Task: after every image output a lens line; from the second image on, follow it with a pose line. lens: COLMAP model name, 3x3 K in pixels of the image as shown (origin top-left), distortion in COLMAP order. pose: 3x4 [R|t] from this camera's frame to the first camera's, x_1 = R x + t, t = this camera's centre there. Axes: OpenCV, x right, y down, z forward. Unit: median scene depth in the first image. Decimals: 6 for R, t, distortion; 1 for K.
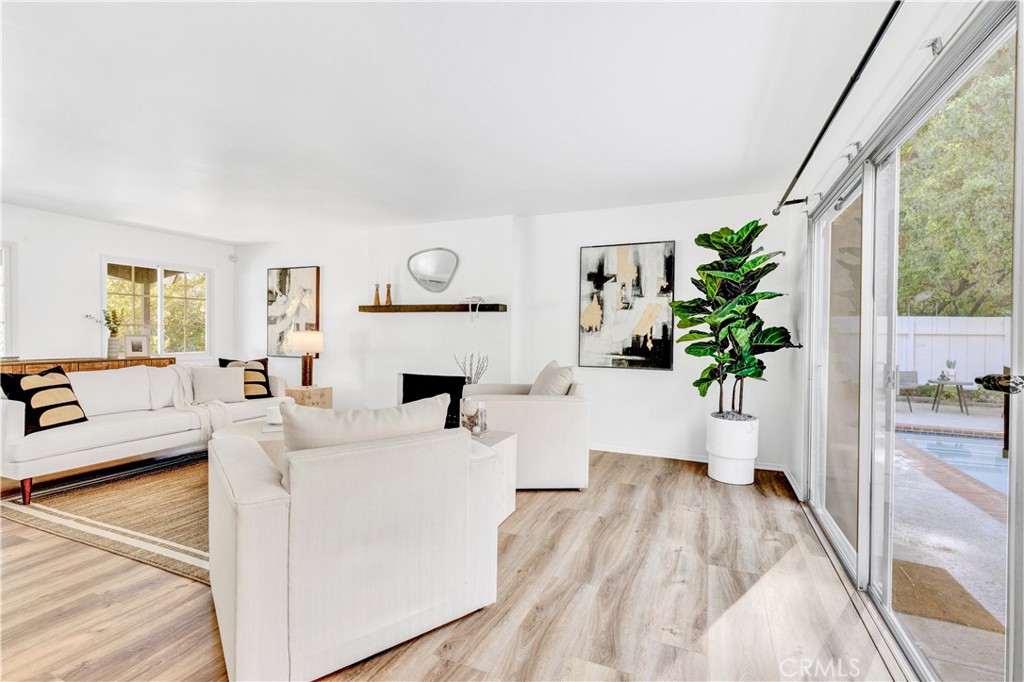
lens RADIAL K [[467.2, 0, 513.2], [0, 467.2, 335.6], [0, 0, 1]] dist [0.010880, -0.000528]
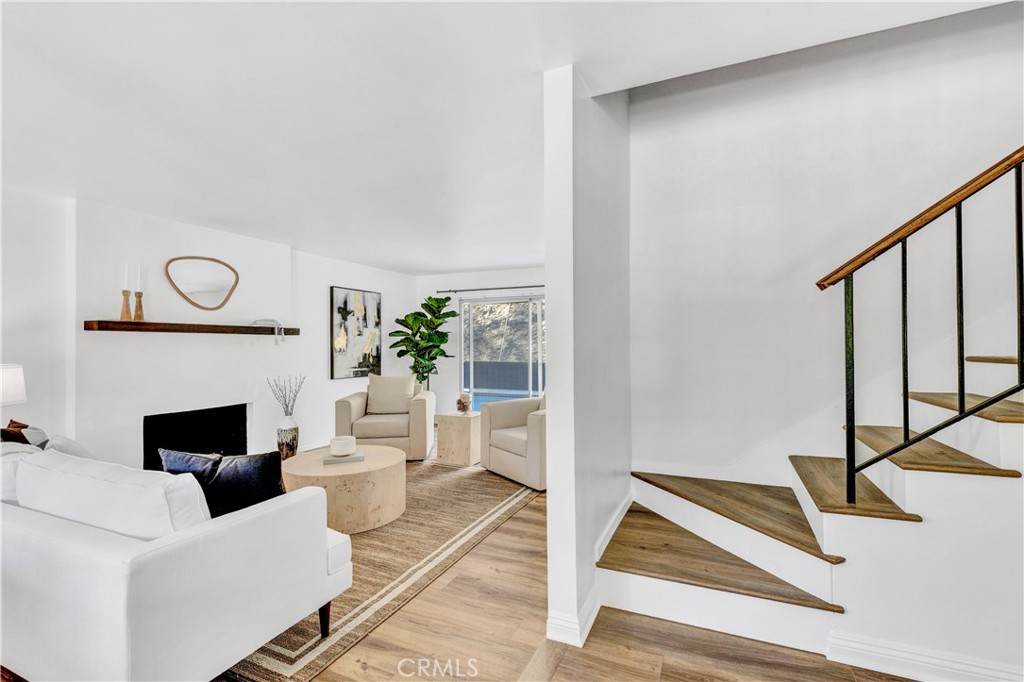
lens RADIAL K [[467.2, 0, 514.6], [0, 467.2, 341.7], [0, 0, 1]] dist [0.010880, -0.000528]
pose [[0.008532, -0.000911, 0.999963, -1.166333], [0.017877, 0.999840, 0.000759, -0.030166], [-0.999804, 0.017870, 0.008546, 0.507330]]
